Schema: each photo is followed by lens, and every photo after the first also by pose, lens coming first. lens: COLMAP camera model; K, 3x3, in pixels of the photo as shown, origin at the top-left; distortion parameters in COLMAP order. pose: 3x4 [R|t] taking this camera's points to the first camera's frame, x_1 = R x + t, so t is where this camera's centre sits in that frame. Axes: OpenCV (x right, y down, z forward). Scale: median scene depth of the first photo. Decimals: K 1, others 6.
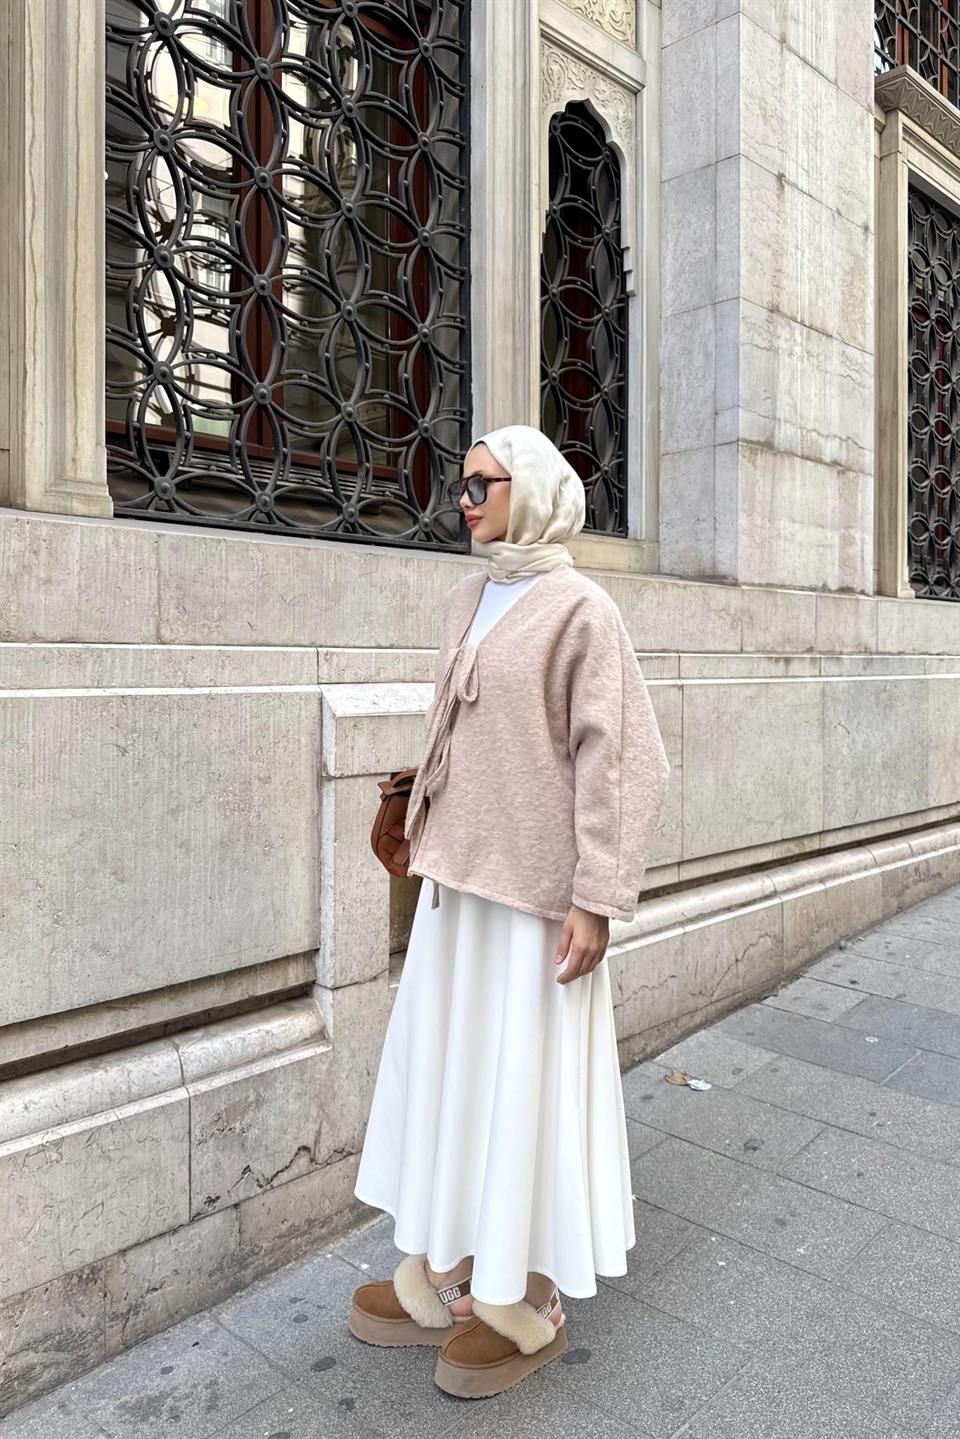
lens RADIAL K [[1090.8, 0, 508.6], [0, 1090.8, 661.6], [0, 0, 1]] dist [0.038353, -0.062776]
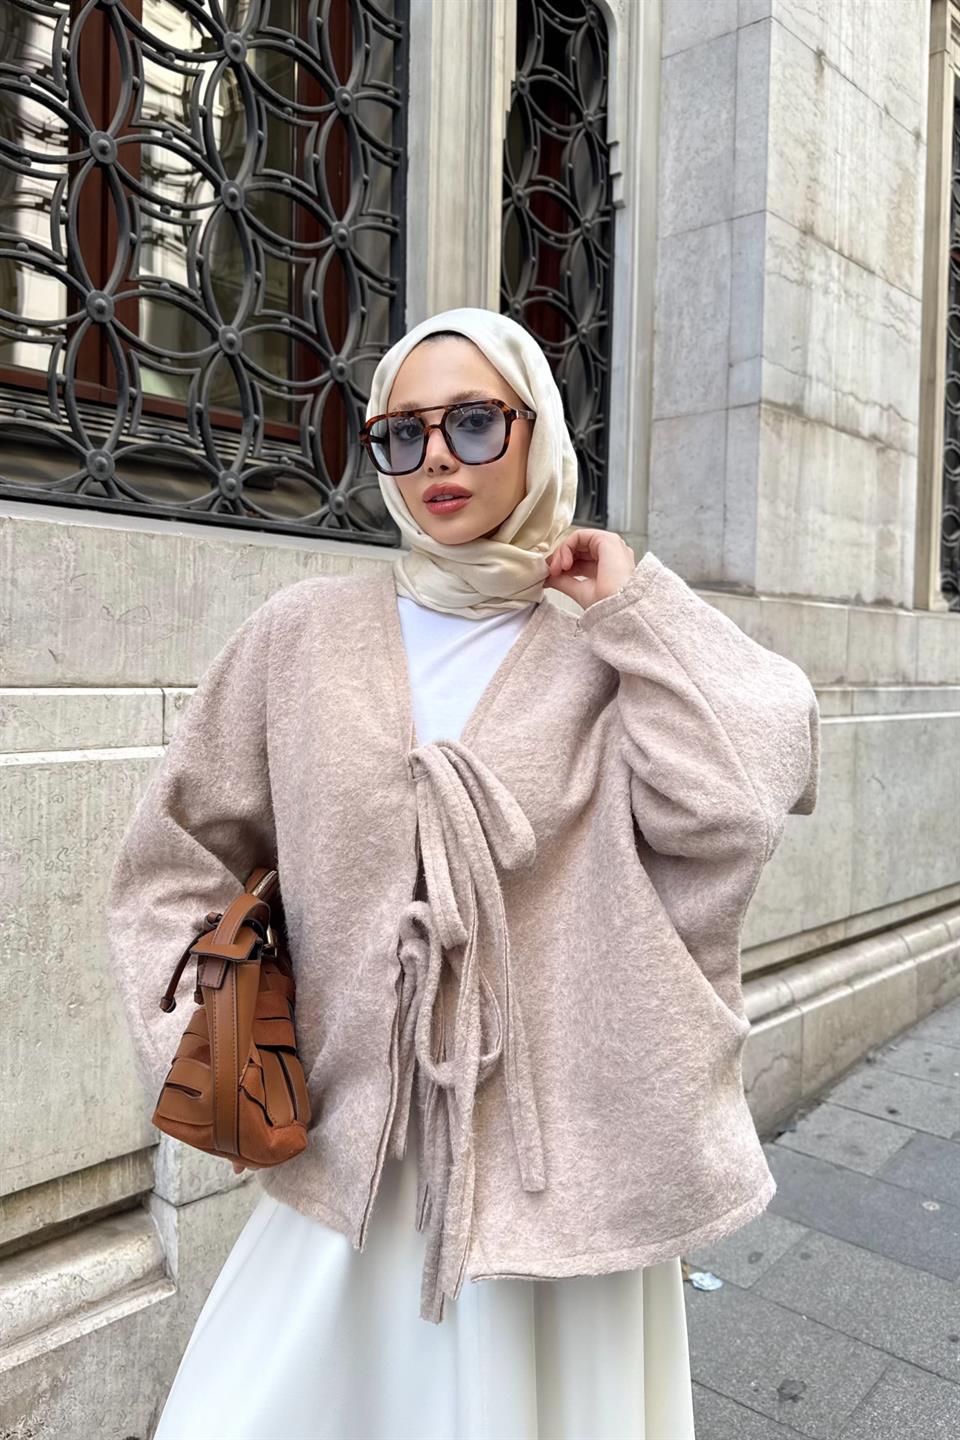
lens RADIAL K [[1207.0, 0, 459.8], [0, 1207.0, 660.5], [0, 0, 1]] dist [0.038676, -0.008755]
pose [[0.999578, 0.020337, 0.020763, -0.008827], [-0.020317, 0.999793, -0.001154, -0.020277], [-0.020782, 0.000732, 0.999784, 0.174090]]
